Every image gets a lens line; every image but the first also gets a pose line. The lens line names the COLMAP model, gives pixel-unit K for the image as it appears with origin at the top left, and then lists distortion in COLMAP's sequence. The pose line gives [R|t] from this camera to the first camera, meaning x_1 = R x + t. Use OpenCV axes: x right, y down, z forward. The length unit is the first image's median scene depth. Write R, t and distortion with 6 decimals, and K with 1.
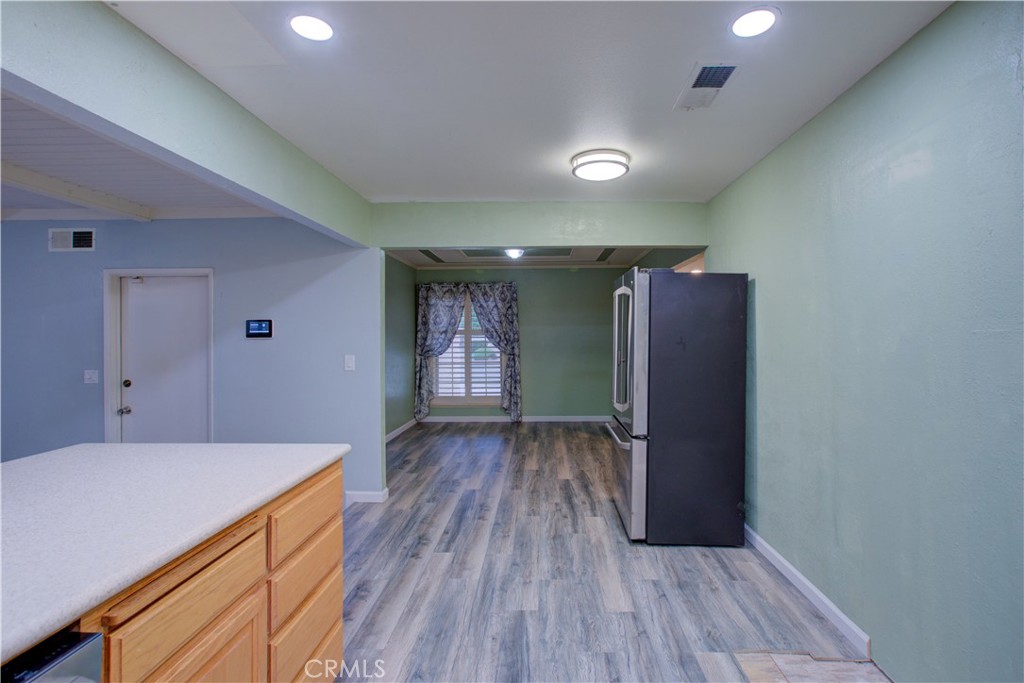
lens RADIAL K [[485.1, 0, 525.5], [0, 485.1, 333.3], [0, 0, 1]] dist [-0.001303, -0.000177]
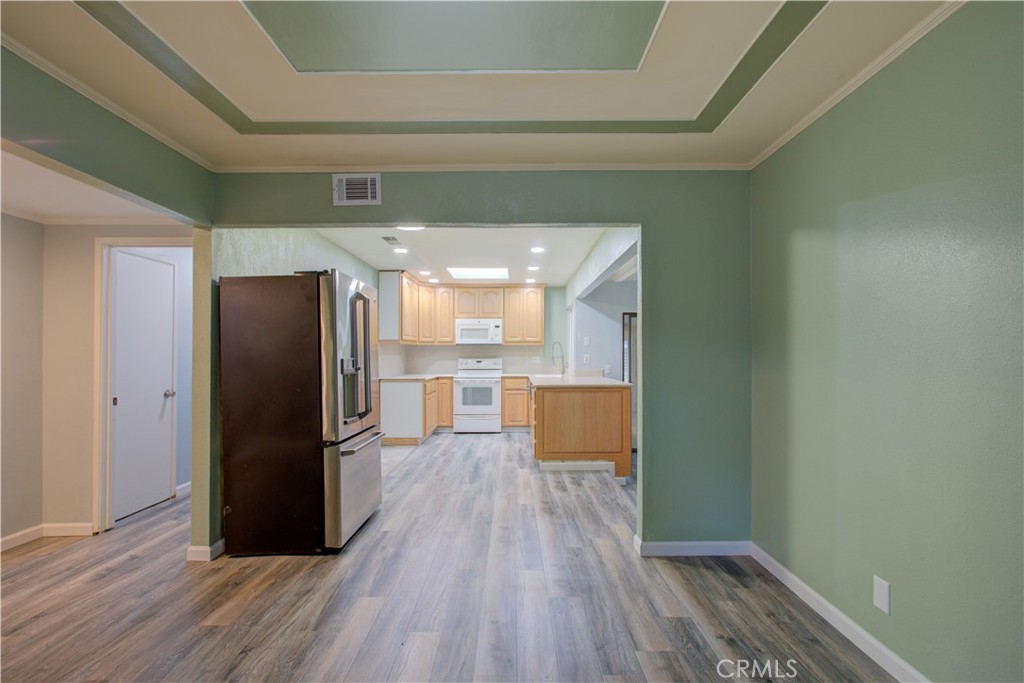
lens RADIAL K [[466.2, 0, 512.0], [0, 466.2, 341.5], [0, 0, 1]] dist [-0.000342, 0.000332]
pose [[-0.999246, 0.006886, -0.038206, -0.069052], [0.008111, 0.999455, -0.032014, 0.035357], [0.037964, -0.032300, -0.998757, 1.893762]]
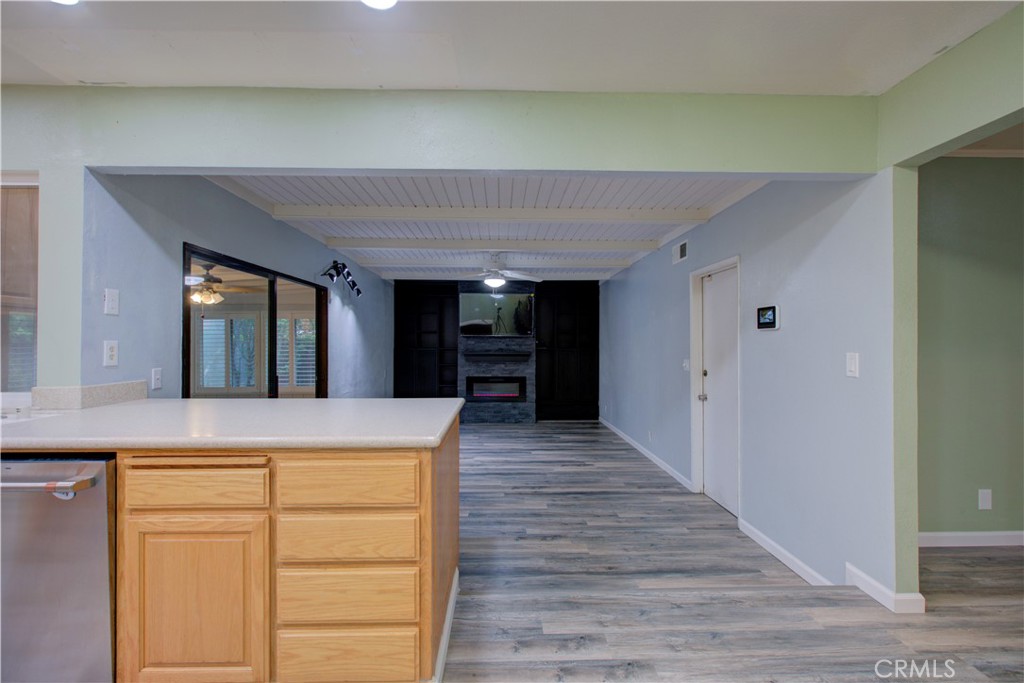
lens RADIAL K [[466.2, 0, 512.0], [0, 466.2, 341.5], [0, 0, 1]] dist [-0.000342, 0.000332]
pose [[0.062136, 0.004649, -0.998057, 0.237922], [0.001143, 0.999988, 0.004729, 0.029055], [0.998067, -0.001434, 0.062130, 0.553175]]
